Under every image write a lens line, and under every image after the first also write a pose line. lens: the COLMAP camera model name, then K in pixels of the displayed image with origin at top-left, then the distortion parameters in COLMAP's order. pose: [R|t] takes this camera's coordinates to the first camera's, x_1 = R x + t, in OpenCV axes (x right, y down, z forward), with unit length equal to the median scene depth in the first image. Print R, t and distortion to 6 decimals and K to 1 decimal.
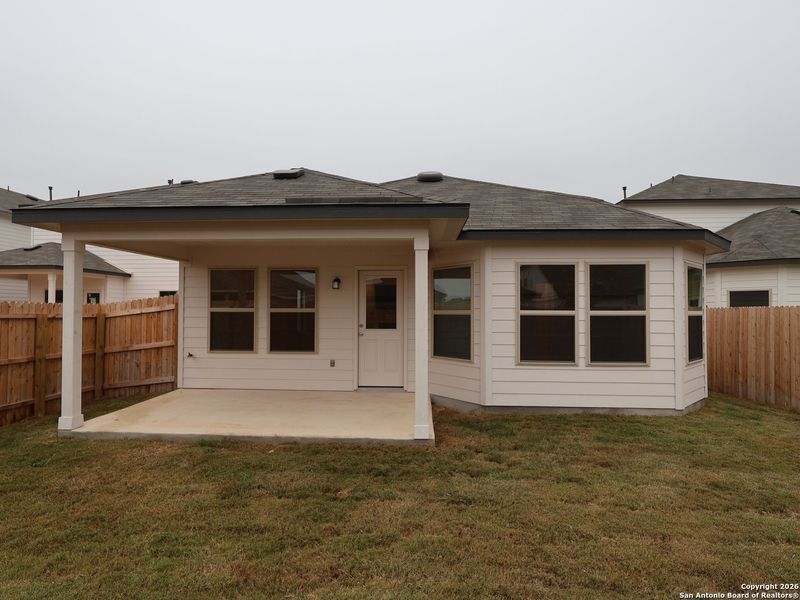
lens RADIAL K [[421.8, 0, 400.6], [0, 421.8, 300.0], [0, 0, 1]] dist [-0.000854, 0.001315]
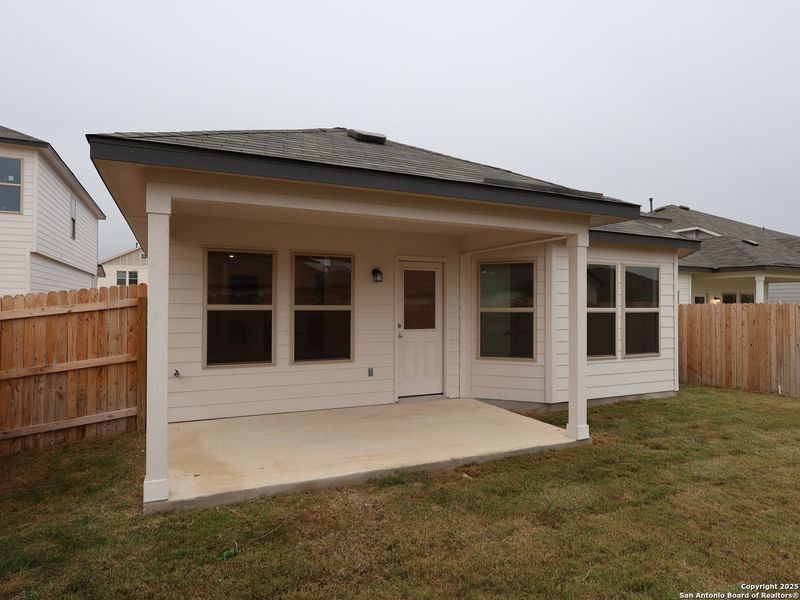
lens RADIAL K [[489.0, 0, 402.6], [0, 489.0, 301.5], [0, 0, 1]] dist [0.001233, 0.001582]
pose [[0.877963, 0.004139, 0.478710, -0.569704], [-0.011226, 0.999866, 0.011944, 0.000171], [-0.478597, -0.015861, 0.877892, 0.135572]]
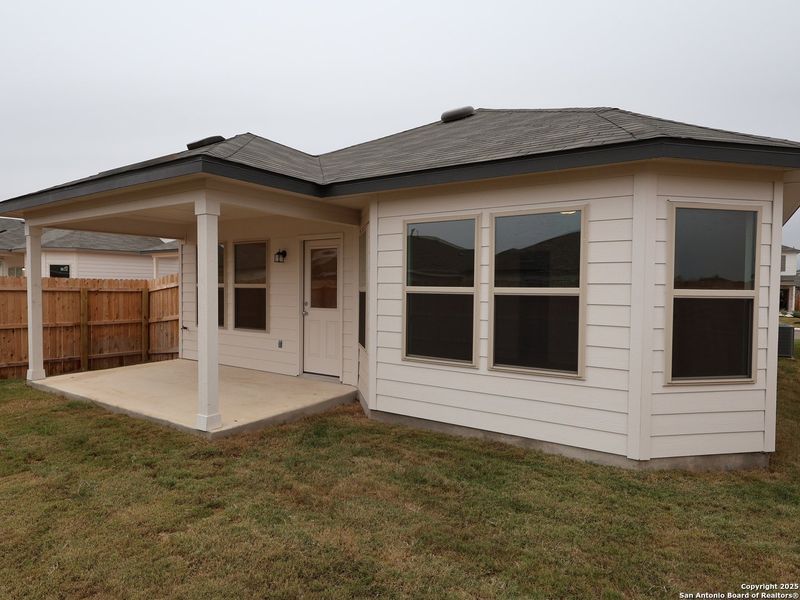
lens RADIAL K [[489.0, 0, 398.7], [0, 489.0, 301.6], [0, 0, 1]] dist [0.001233, 0.001582]
pose [[0.860046, 0.020179, -0.509817, 0.604275], [0.004462, 0.998882, 0.047064, 0.009347], [0.510196, -0.042752, 0.858995, 0.225302]]
